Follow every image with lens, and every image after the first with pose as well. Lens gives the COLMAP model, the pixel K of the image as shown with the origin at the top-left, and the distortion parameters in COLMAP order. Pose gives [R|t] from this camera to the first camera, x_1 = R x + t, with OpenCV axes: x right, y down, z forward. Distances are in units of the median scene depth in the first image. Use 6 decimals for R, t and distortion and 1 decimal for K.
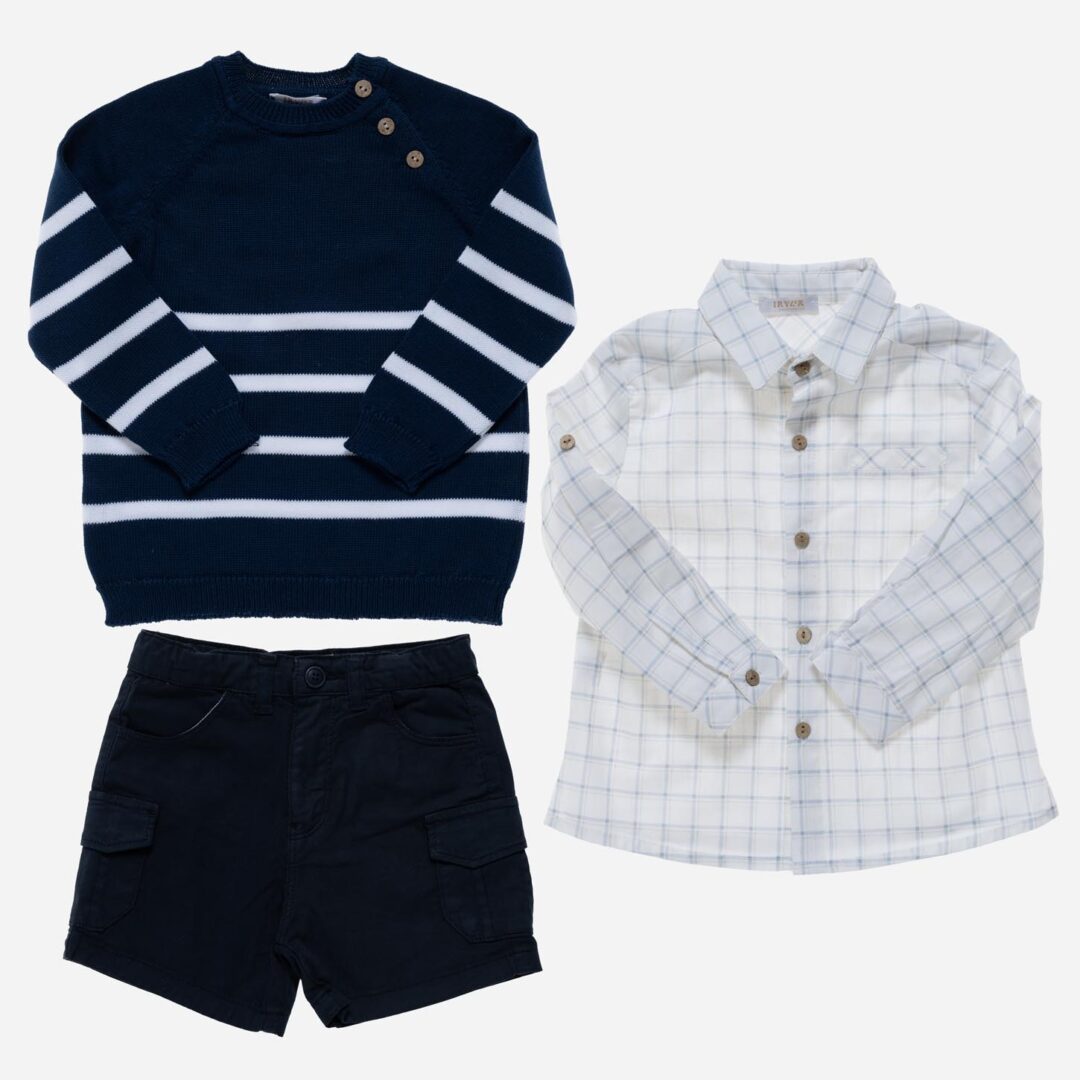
lens RADIAL K [[3399.7, 0, 545.3], [0, 3399.7, 546.7], [0, 0, 1]] dist [-0.003699, 0.000000]
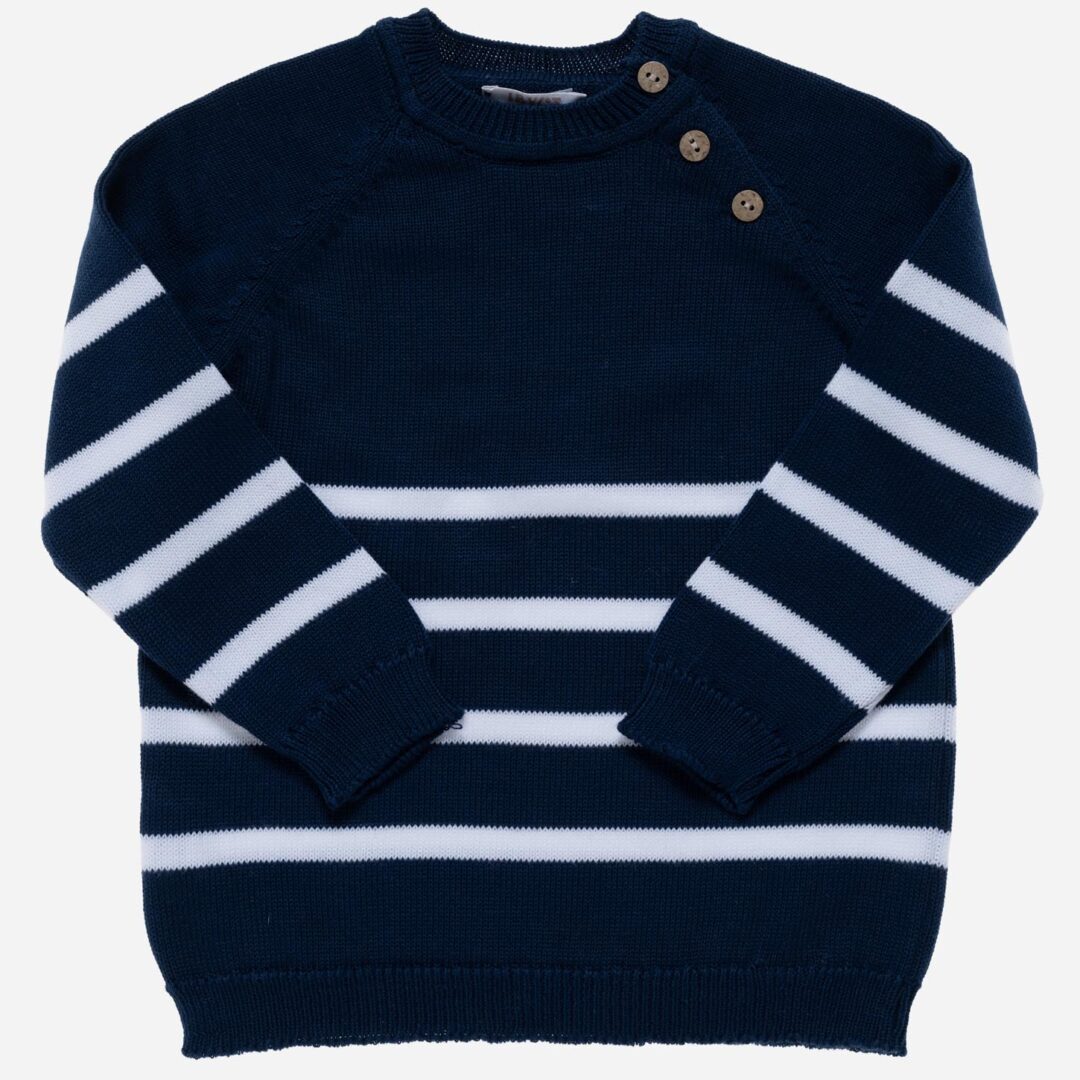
lens RADIAL K [[2959.8, 0, 540.7], [0, 2959.8, 538.7], [0, 0, 1]] dist [-0.003703, 0.000000]
pose [[1.000000, -0.000500, -0.000664, -0.071301], [0.000500, 1.000000, -0.000008, -0.060296], [0.000664, 0.000008, 1.000000, 0.522739]]
